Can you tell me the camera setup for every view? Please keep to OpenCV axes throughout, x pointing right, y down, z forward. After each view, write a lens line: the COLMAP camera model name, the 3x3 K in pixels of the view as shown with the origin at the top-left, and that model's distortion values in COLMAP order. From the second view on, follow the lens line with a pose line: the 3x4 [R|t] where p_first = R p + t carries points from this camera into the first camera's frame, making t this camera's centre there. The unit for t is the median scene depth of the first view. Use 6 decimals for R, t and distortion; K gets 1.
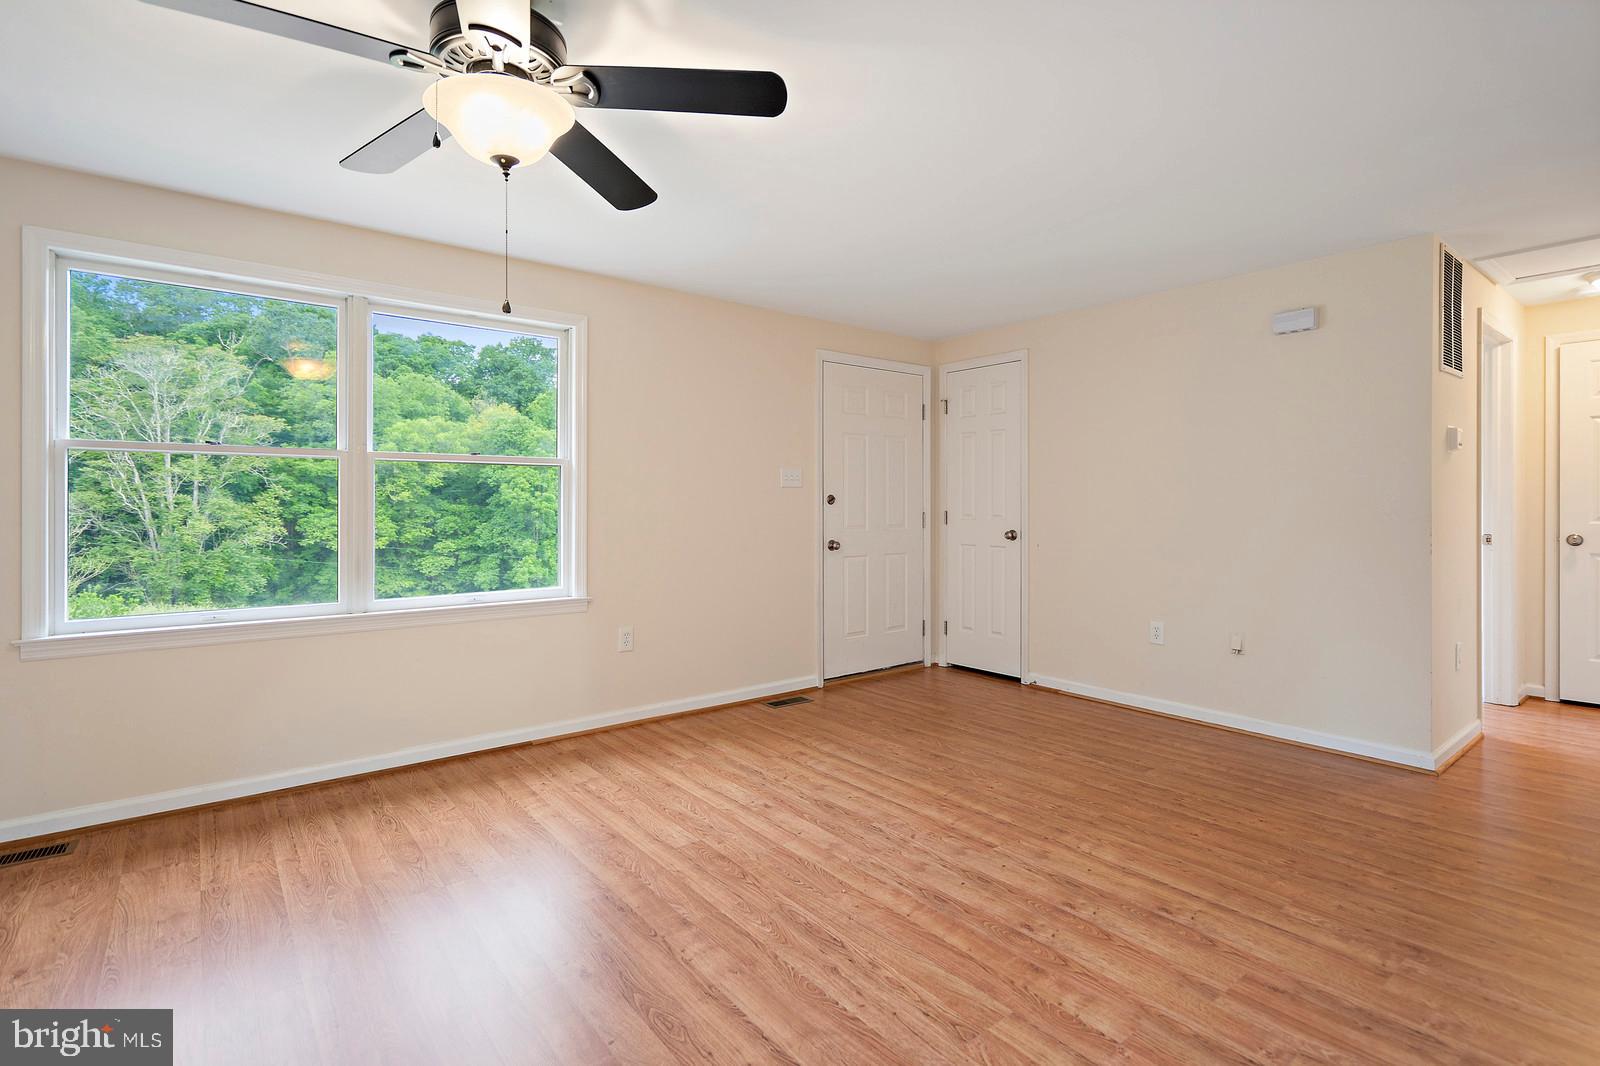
lens RADIAL K [[762.4, 0, 800.3], [0, 762.4, 519.5], [0, 0, 1]] dist [-0.002316, -0.000078]
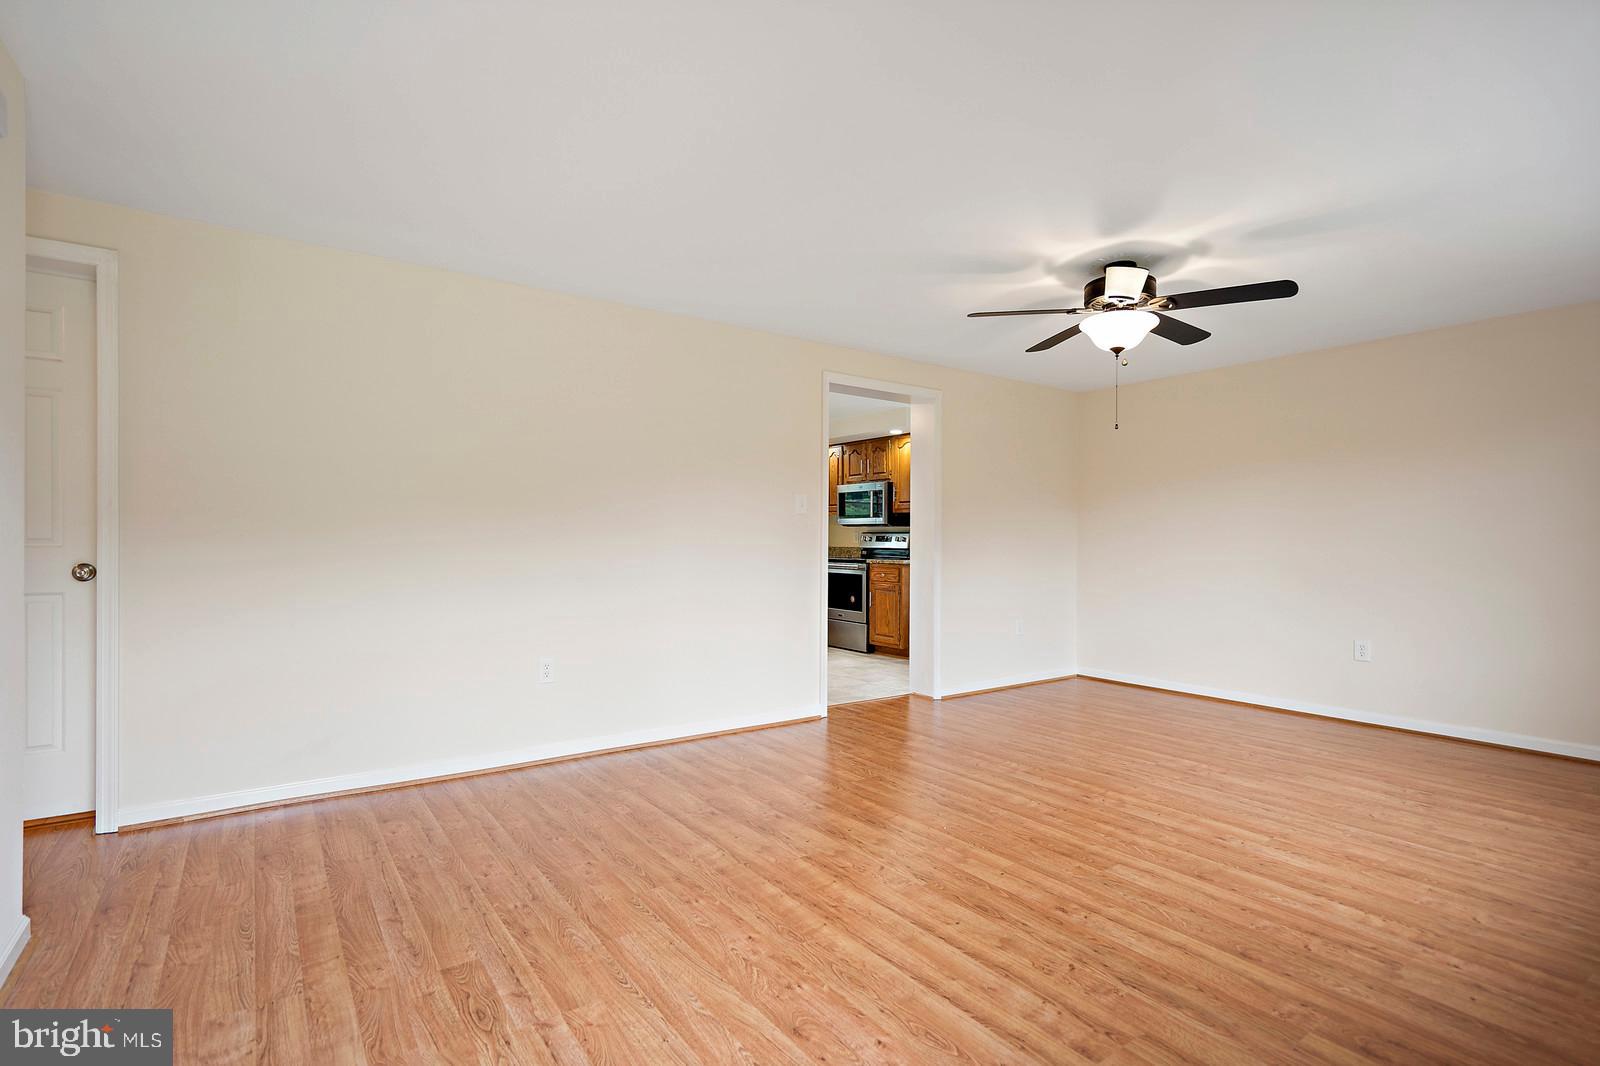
lens RADIAL K [[762.4, 0, 800.6], [0, 762.4, 533.0], [0, 0, 1]] dist [-0.002316, -0.000078]
pose [[-0.998770, -0.004552, 0.049368, 0.190485], [-0.004179, 0.999962, 0.007674, -0.014108], [-0.049401, 0.007458, -0.998751, 1.827024]]
